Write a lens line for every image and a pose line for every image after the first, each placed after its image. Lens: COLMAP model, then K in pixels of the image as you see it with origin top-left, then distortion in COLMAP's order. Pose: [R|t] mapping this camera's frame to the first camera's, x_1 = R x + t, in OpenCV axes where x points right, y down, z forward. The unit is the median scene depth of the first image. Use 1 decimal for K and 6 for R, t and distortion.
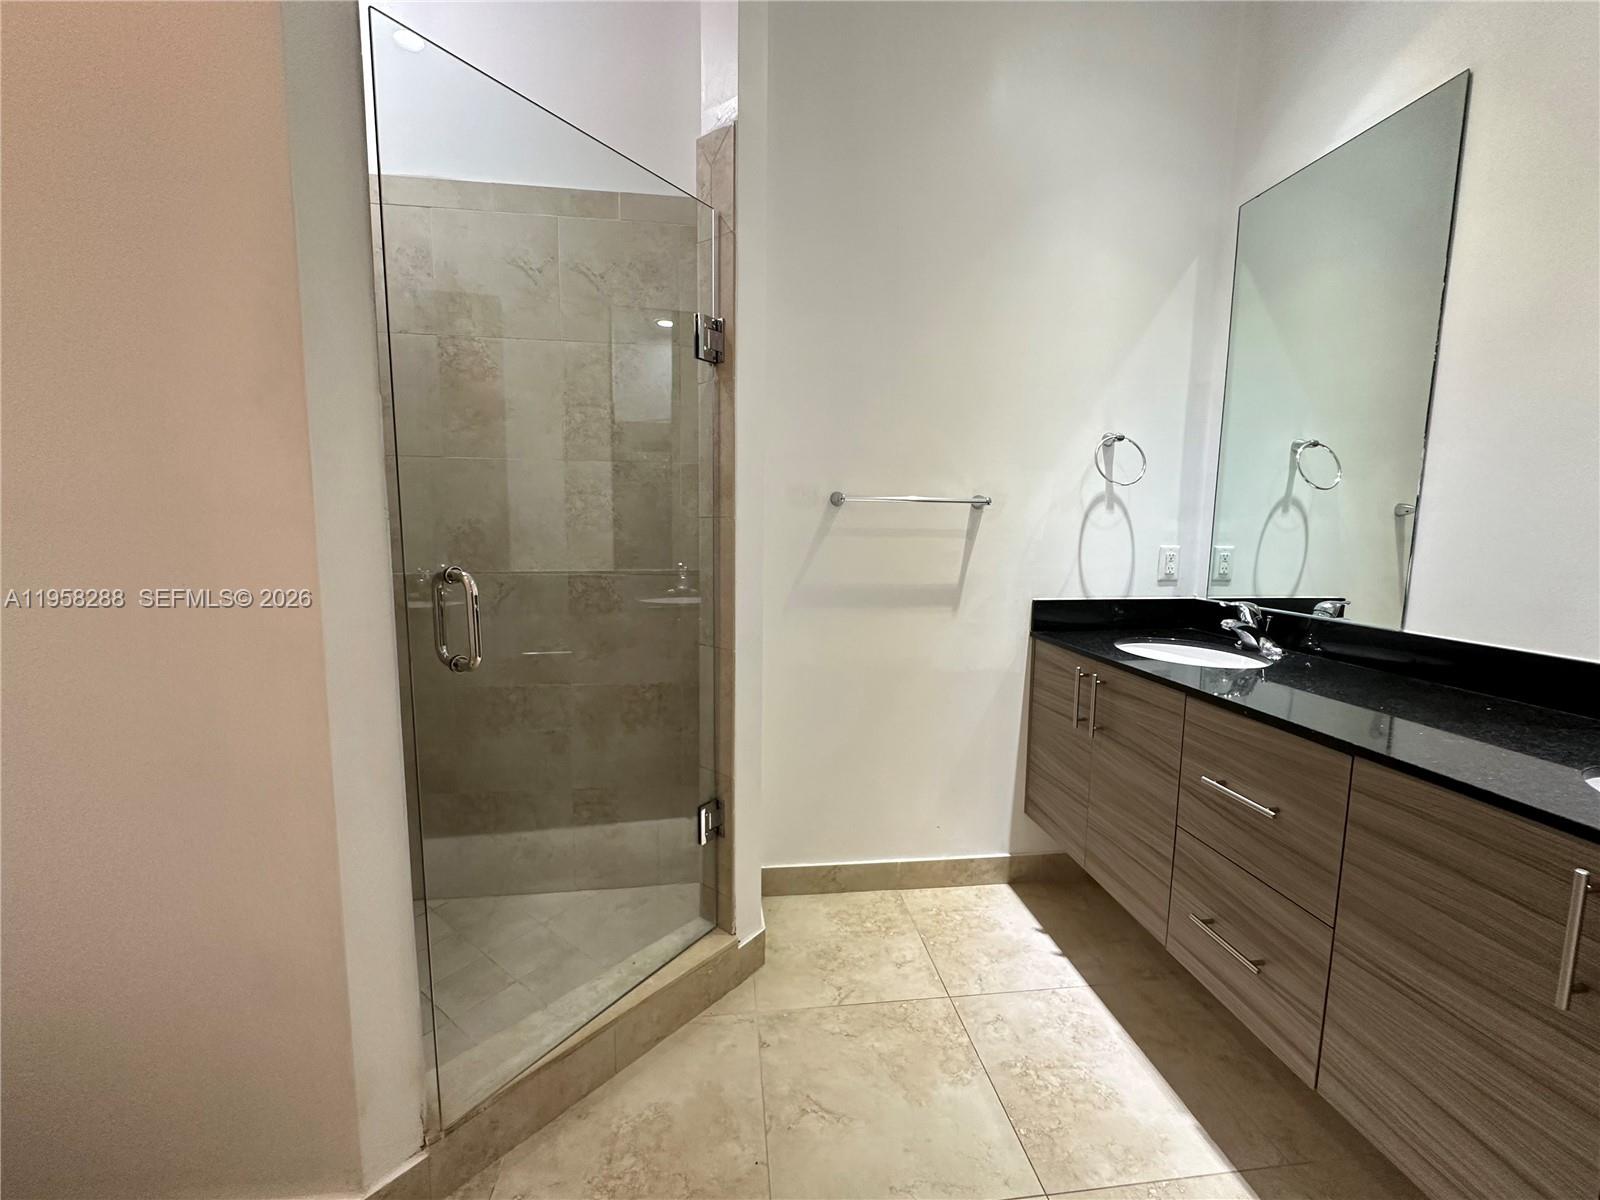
lens RADIAL K [[639.4, 0, 800.2], [0, 639.4, 601.4], [0, 0, 1]] dist [-0.000311, -0.001252]
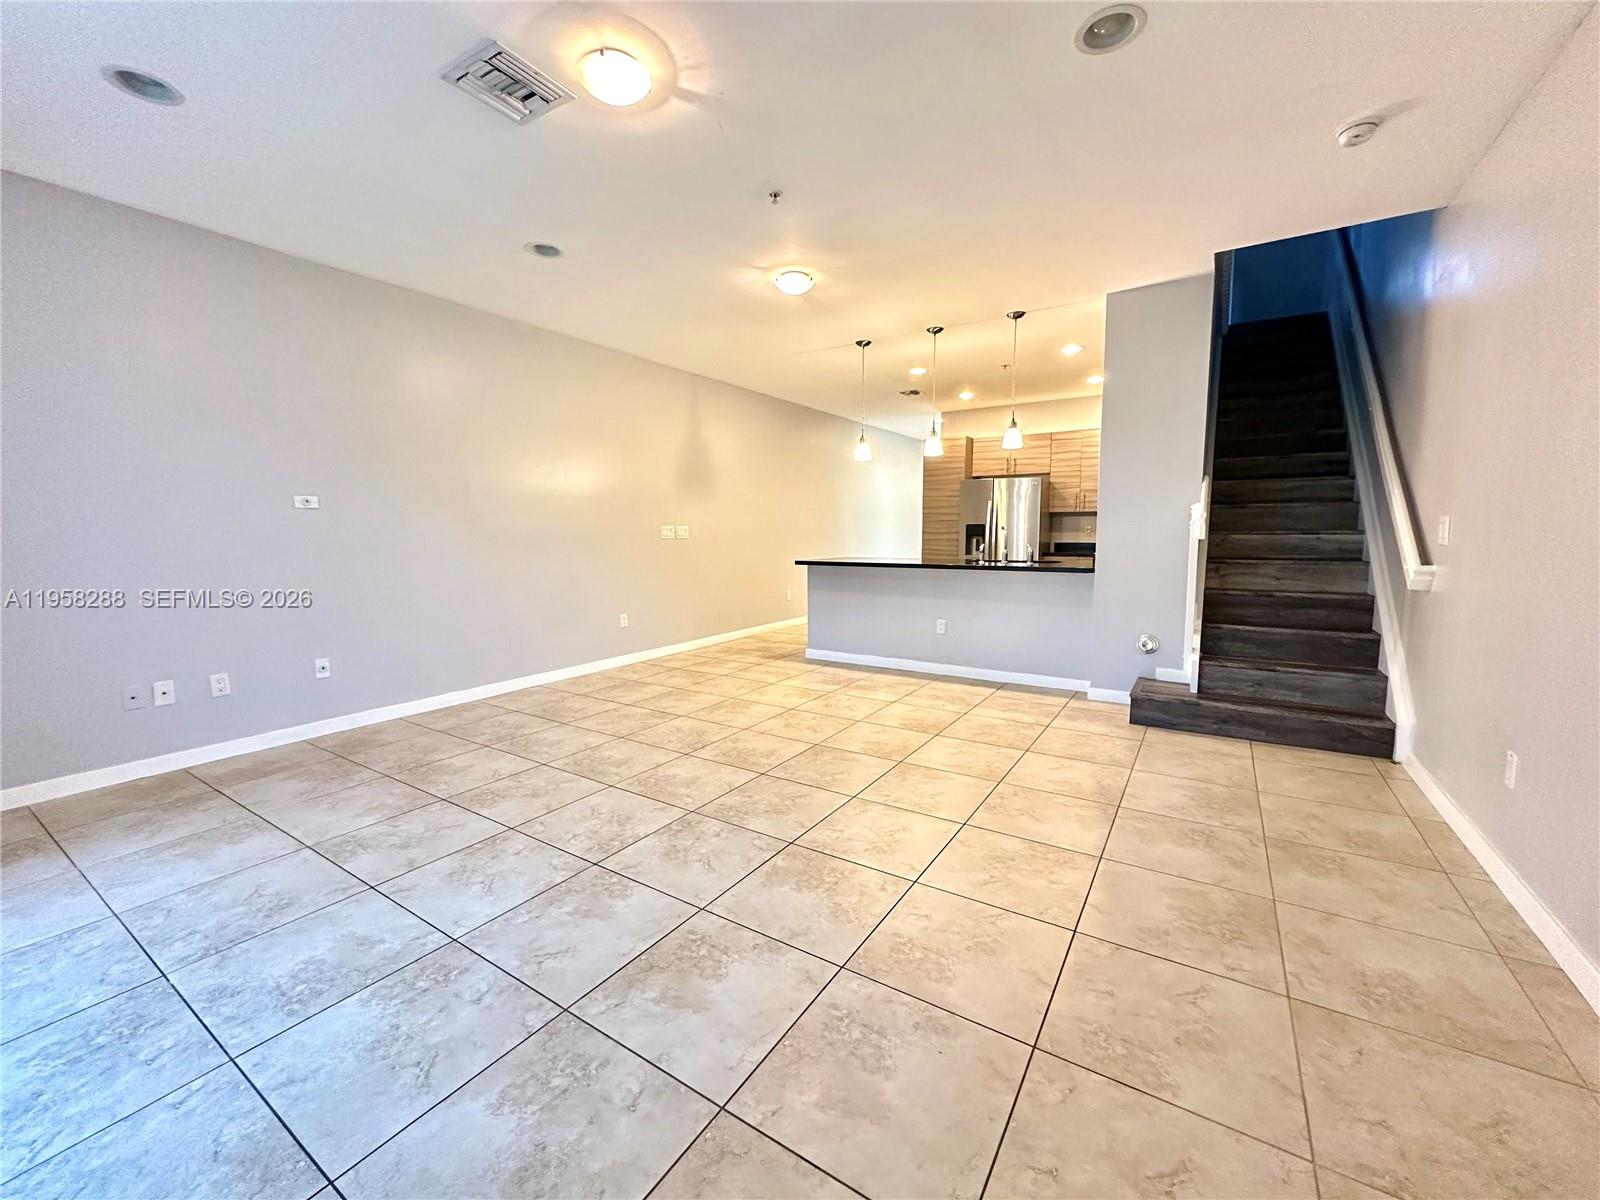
lens RADIAL K [[639.4, 0, 796.5], [0, 639.4, 598.3], [0, 0, 1]] dist [-0.000311, -0.001252]
pose [[0.643467, -0.094362, 0.759635, -0.200645], [0.099324, 0.994276, 0.039375, 0.001128], [-0.759003, 0.050113, 0.649156, 0.026327]]
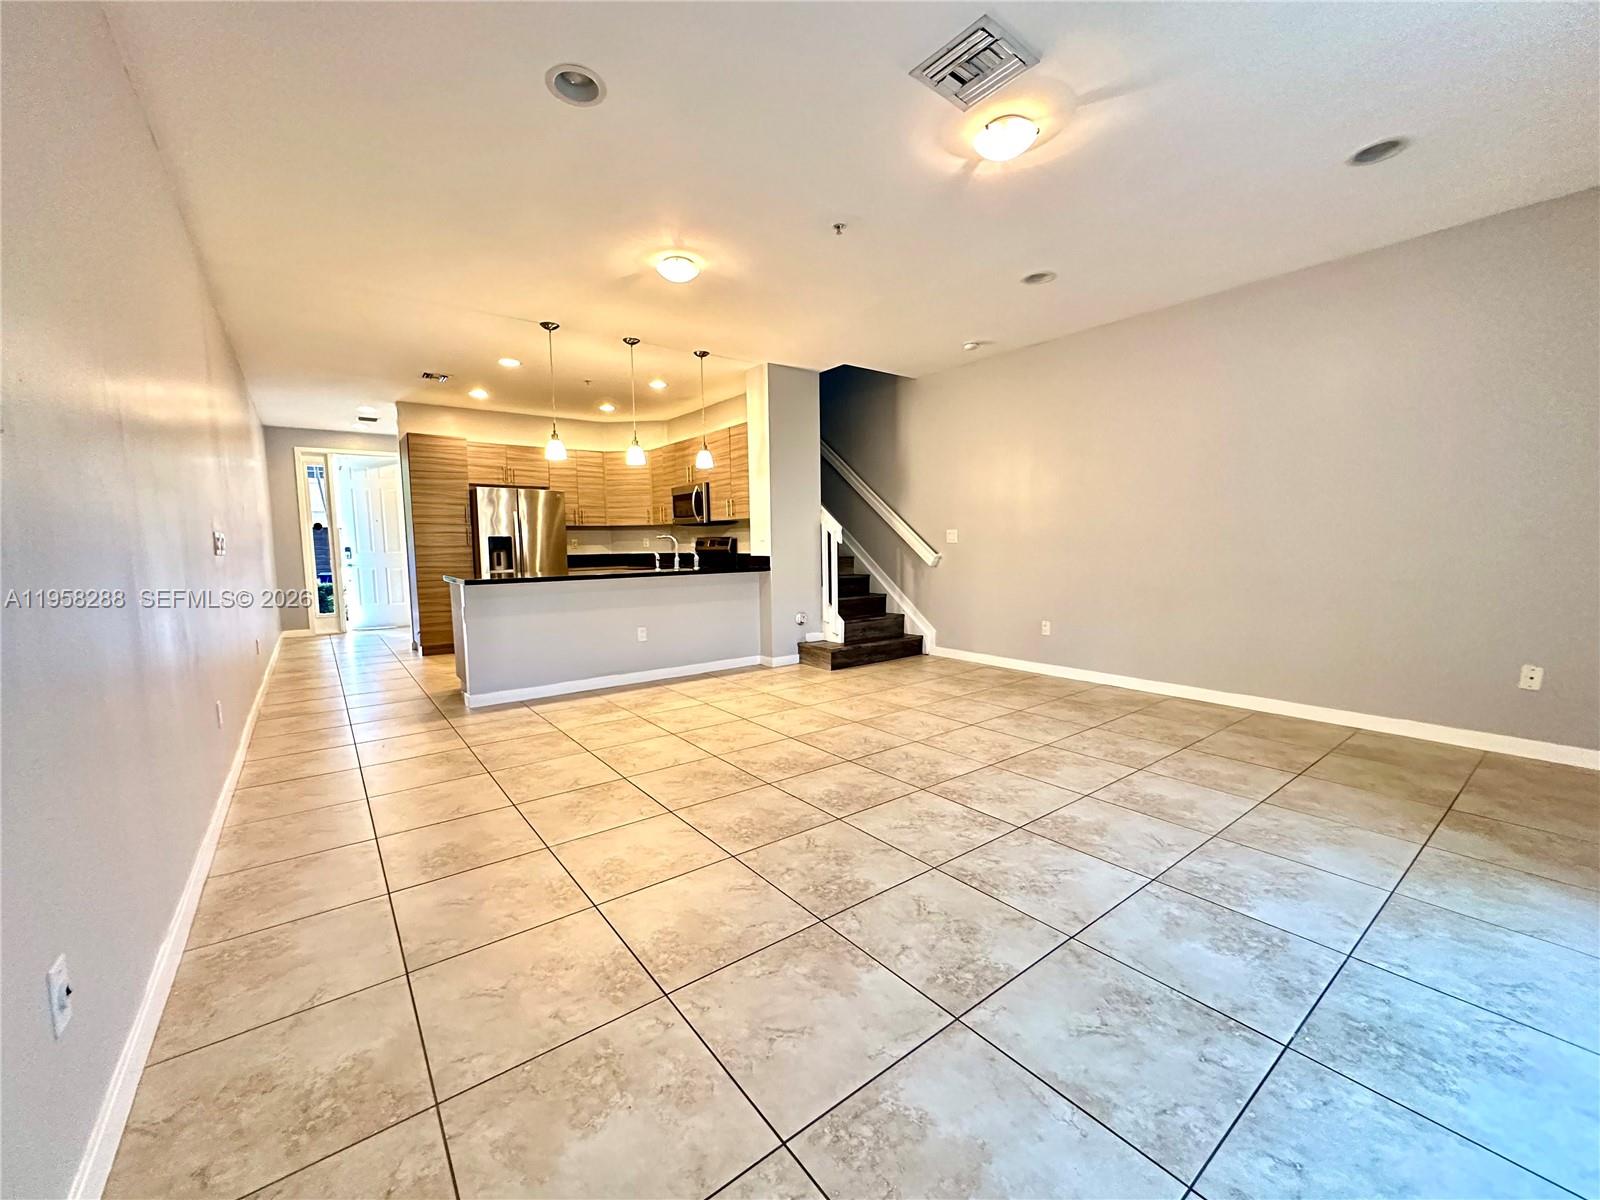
lens RADIAL K [[639.4, 0, 798.8], [0, 639.4, 602.6], [0, 0, 1]] dist [-0.000311, -0.001252]
pose [[-0.505663, -0.084968, 0.858537, -0.480675], [0.107427, 0.981192, 0.160380, -0.242379], [-0.856017, 0.173328, -0.487025, 2.326842]]
